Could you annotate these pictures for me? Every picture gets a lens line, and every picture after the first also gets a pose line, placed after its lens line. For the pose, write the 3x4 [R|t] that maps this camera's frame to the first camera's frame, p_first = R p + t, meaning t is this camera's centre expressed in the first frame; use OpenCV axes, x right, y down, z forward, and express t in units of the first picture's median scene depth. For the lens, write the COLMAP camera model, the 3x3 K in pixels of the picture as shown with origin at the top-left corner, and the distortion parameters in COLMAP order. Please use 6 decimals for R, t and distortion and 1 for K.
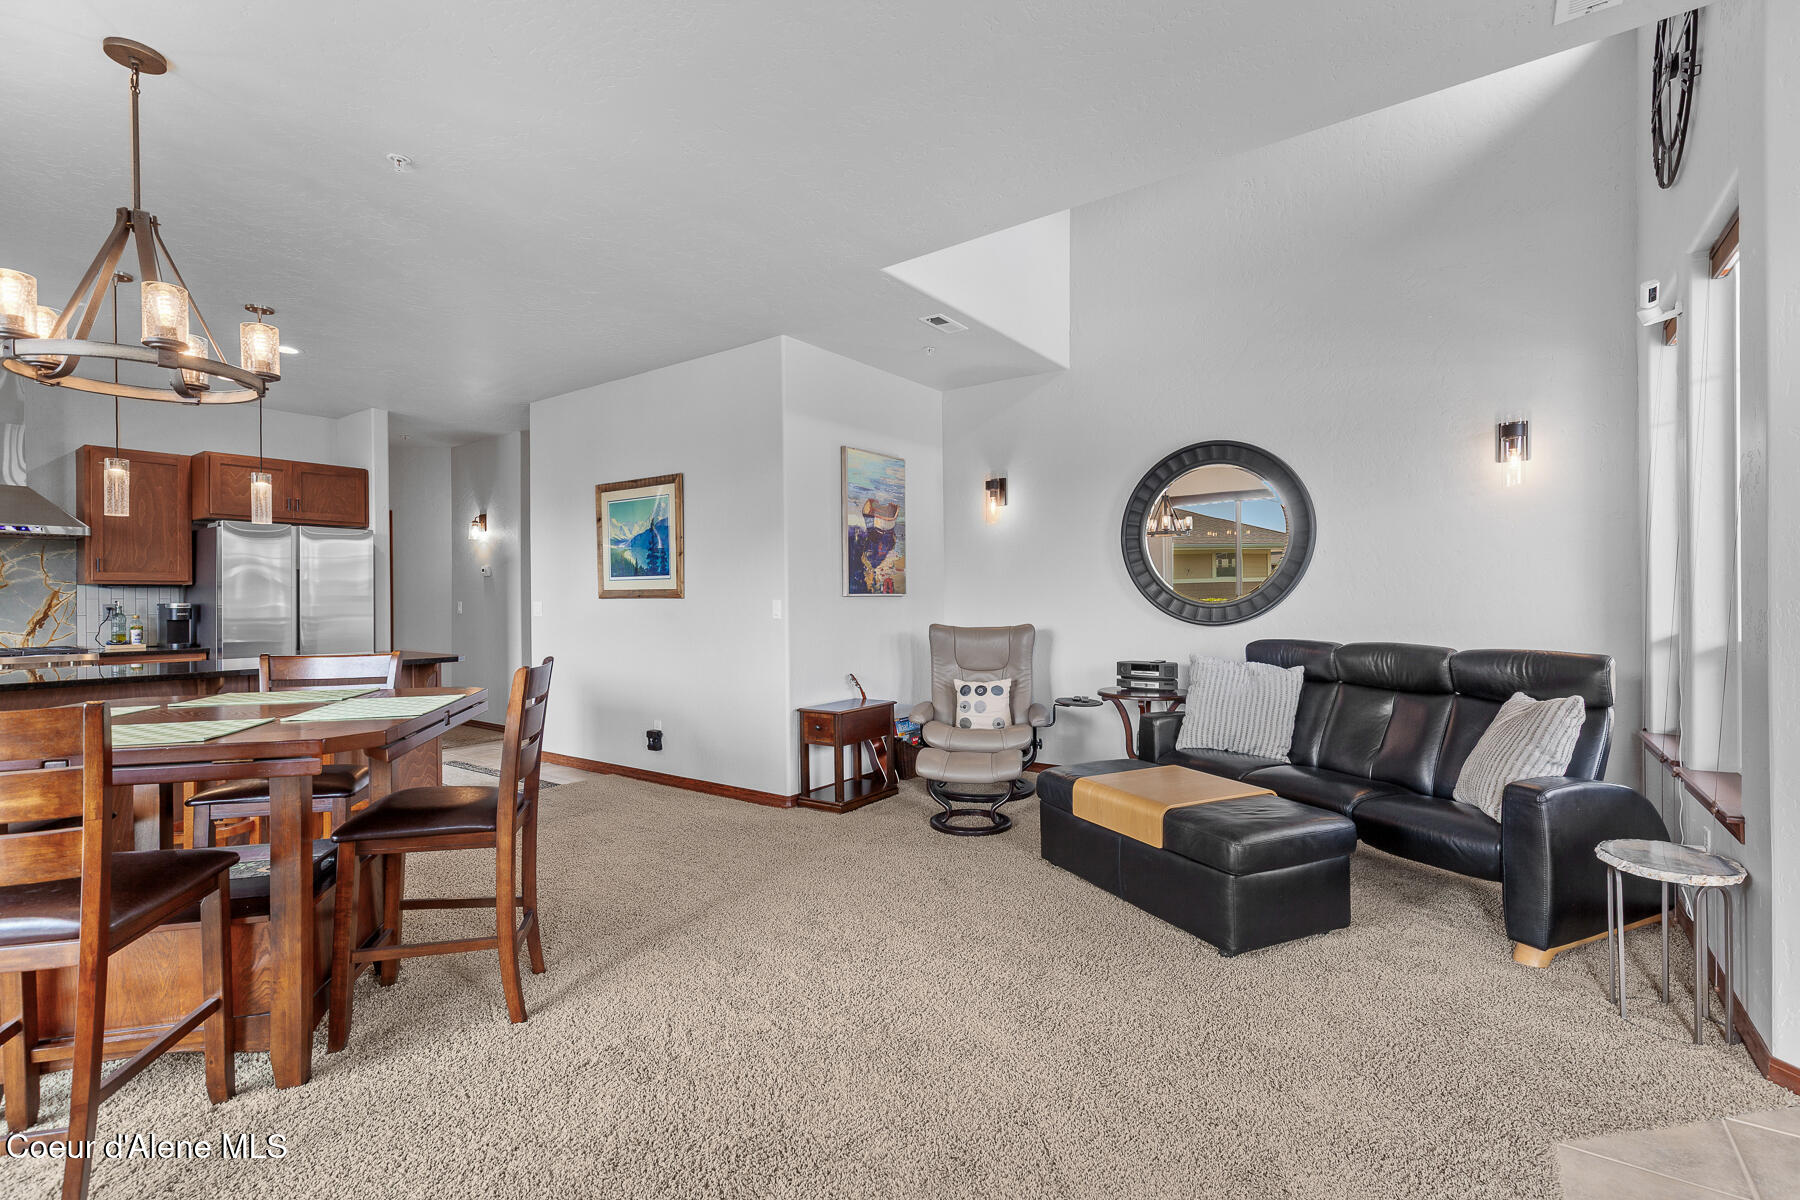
lens RADIAL K [[811.0, 0, 910.4], [0, 811.0, 599.1], [0, 0, 1]] dist [0.007018, -0.002748]
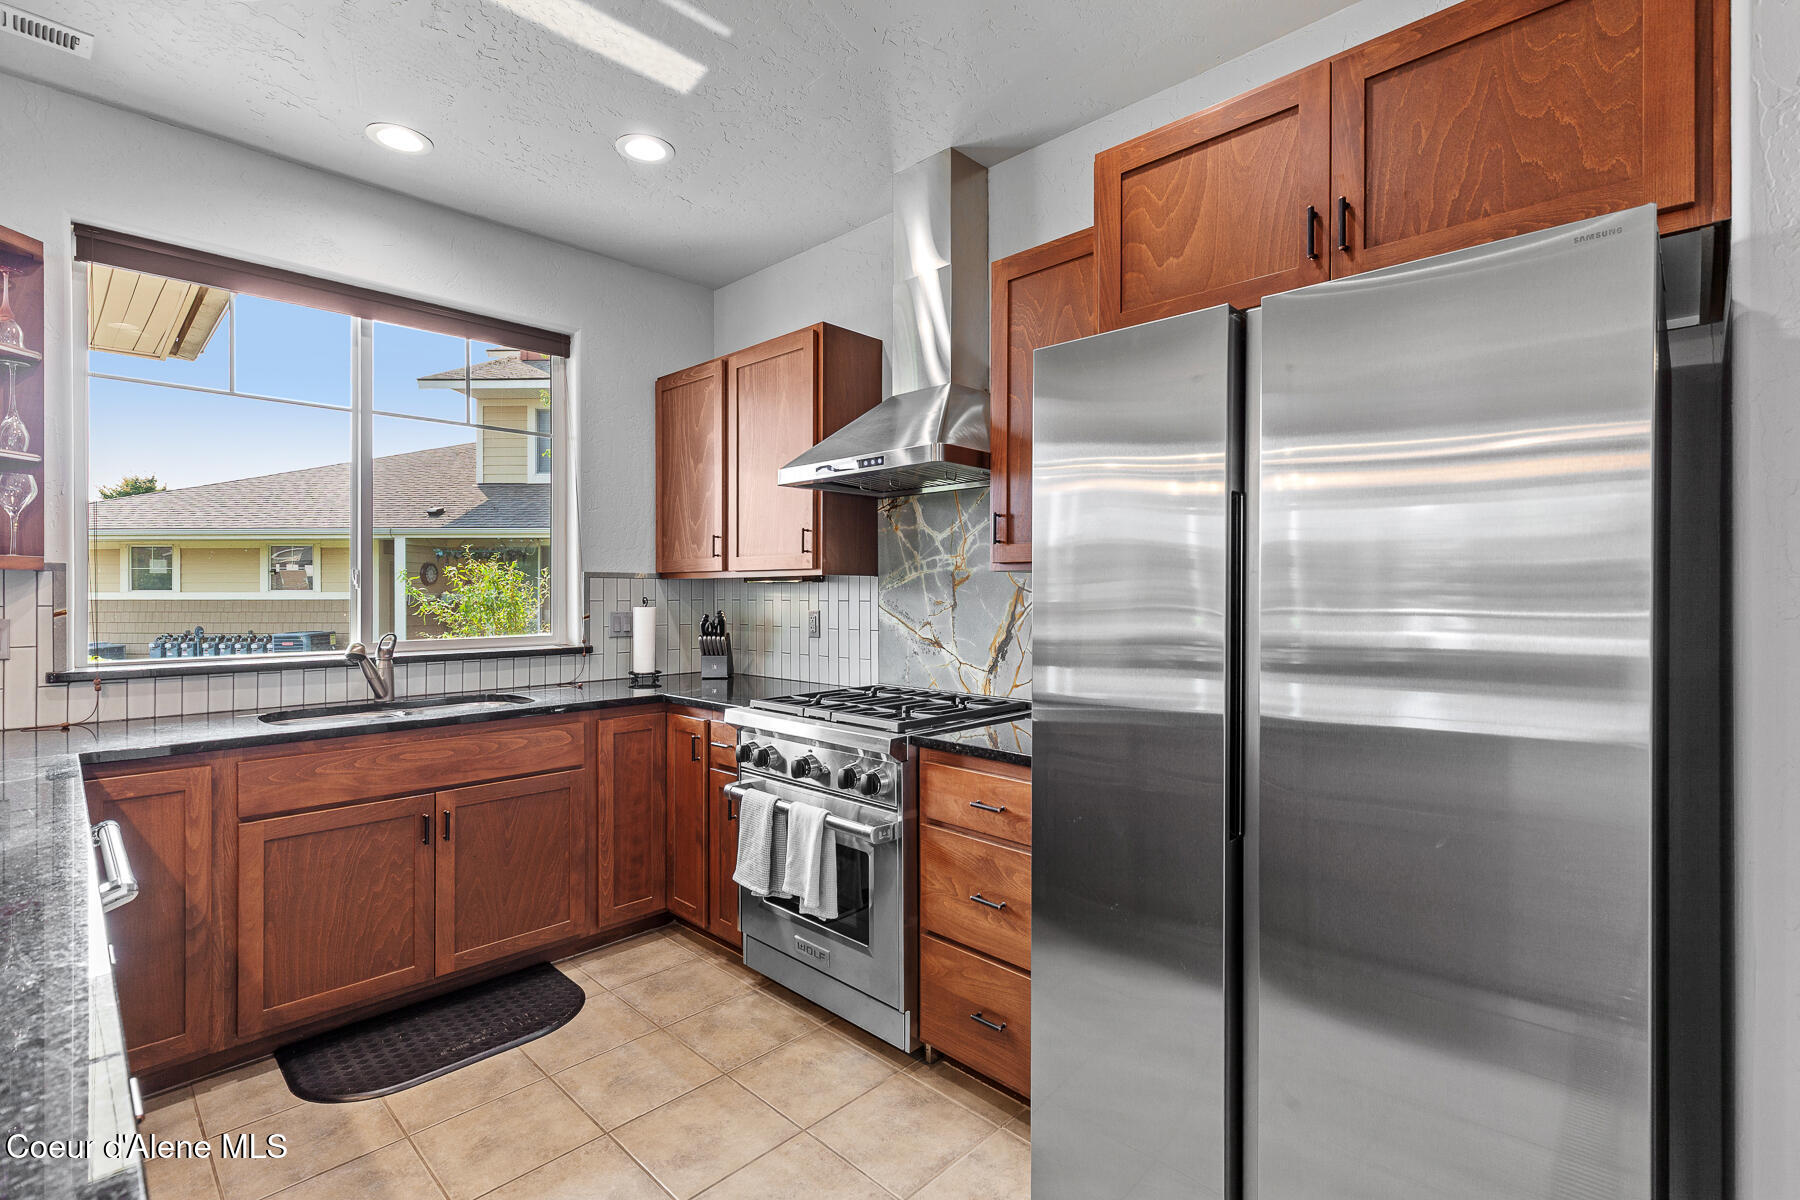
lens RADIAL K [[811.0, 0, 906.5], [0, 811.0, 593.3], [0, 0, 1]] dist [0.007018, -0.002748]
pose [[-0.137199, 0.011075, -0.990482, -0.564894], [0.001859, 0.999939, 0.010923, -0.012150], [0.990542, -0.000343, -0.137212, 1.027302]]
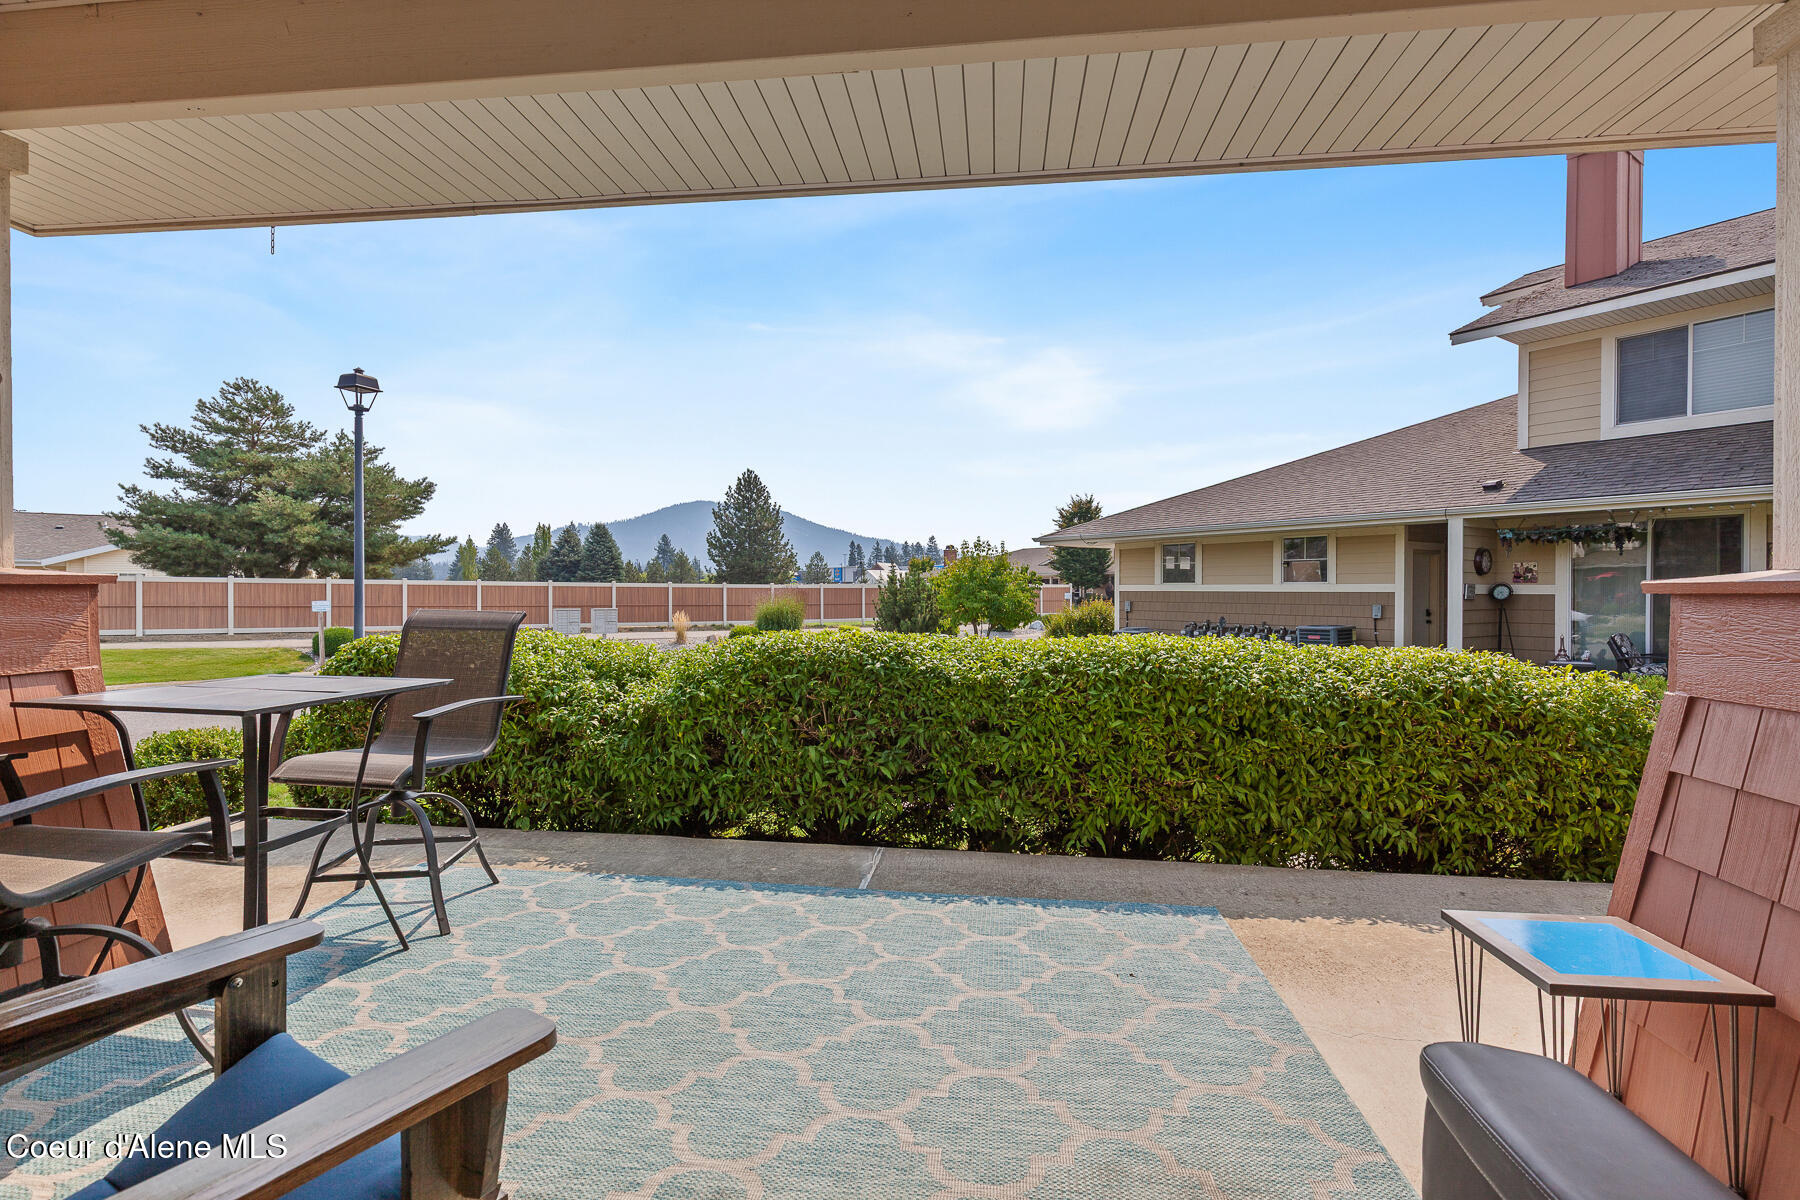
lens RADIAL K [[811.0, 0, 912.6], [0, 811.0, 592.8], [0, 0, 1]] dist [0.007018, -0.002748]
pose [[-0.872279, 0.007382, -0.488952, -0.582401], [0.004116, 0.999961, 0.007755, 0.011064], [0.488991, 0.004752, -0.872276, 0.252104]]
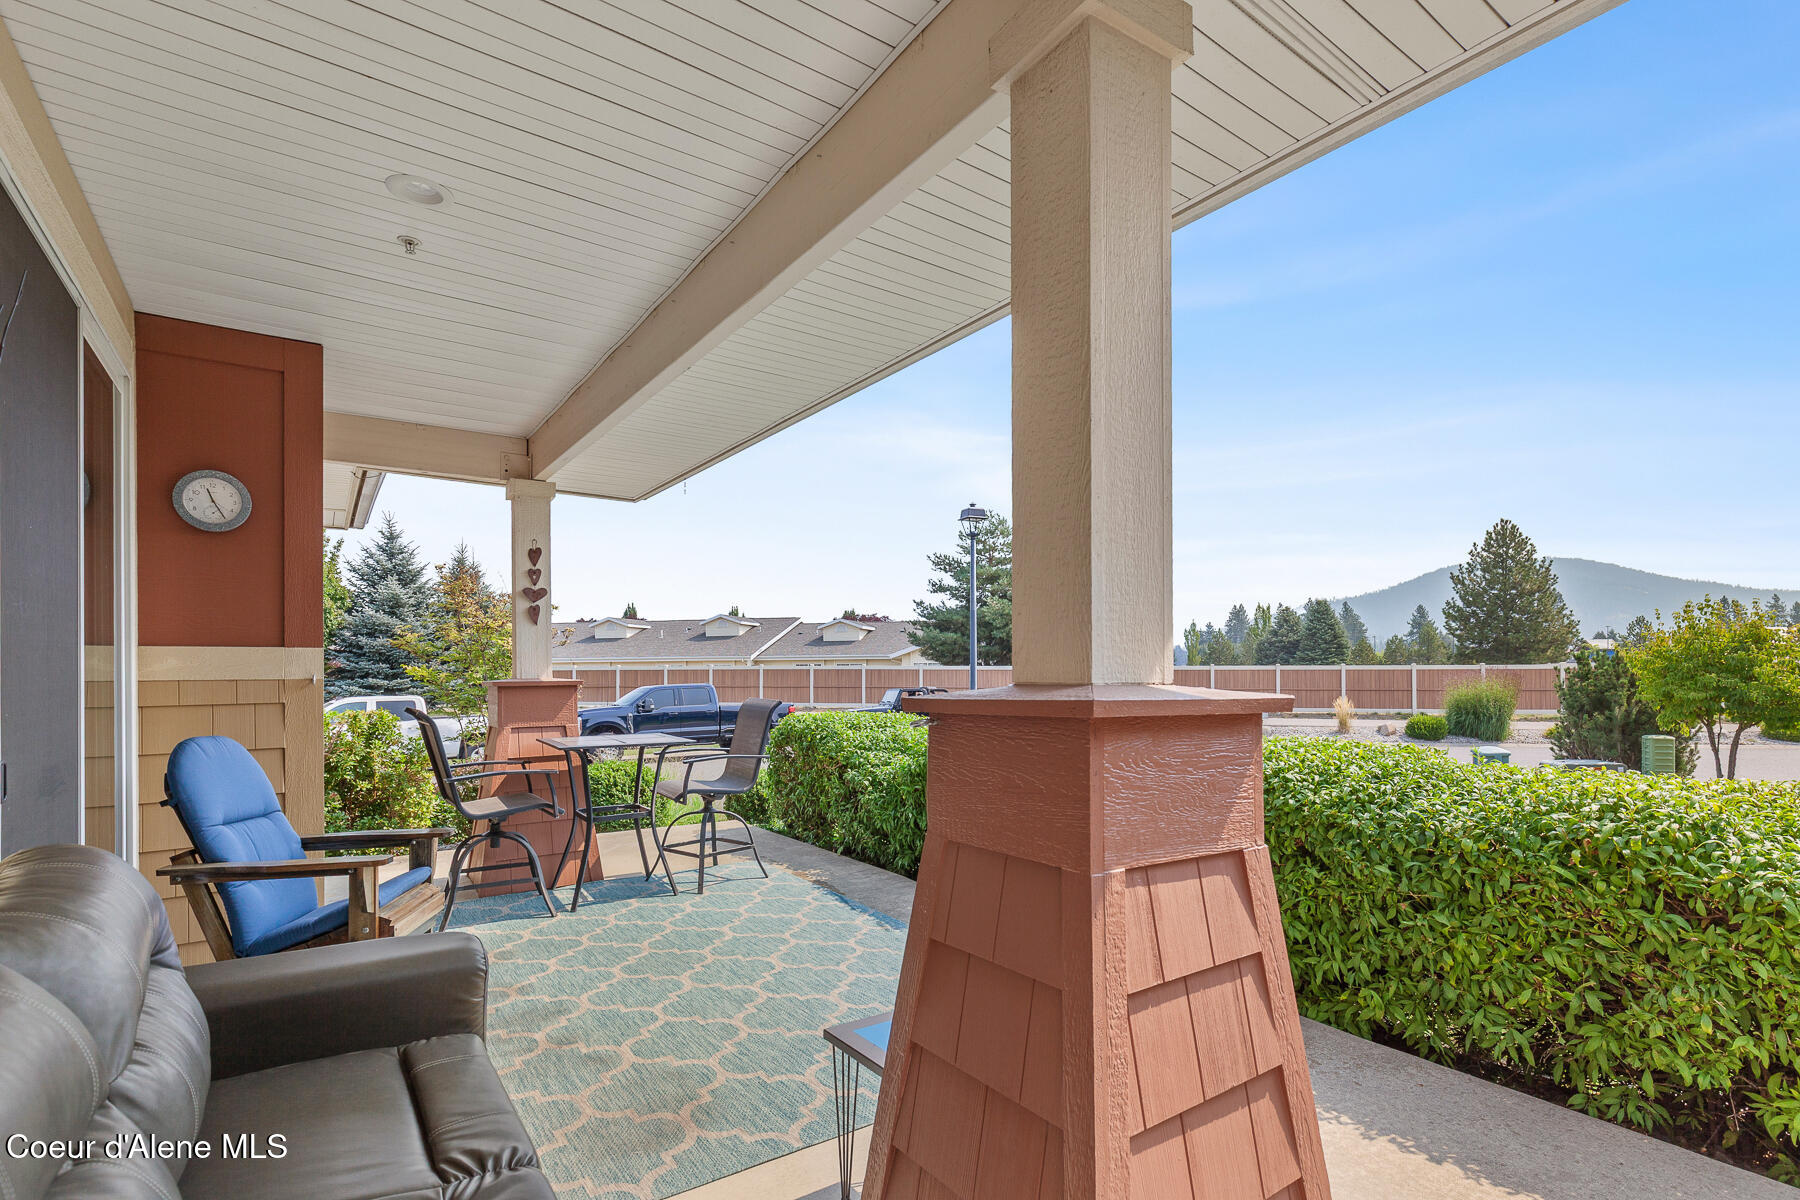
lens RADIAL K [[856.1, 0, 913.2], [0, 856.1, 659.8], [0, 0, 1]] dist [0.002454, 0.000907]
pose [[-0.949080, 0.018307, 0.314502, -1.109050], [0.013653, 0.999762, -0.016997, 0.000496], [-0.314739, -0.011837, -0.949104, 0.463349]]
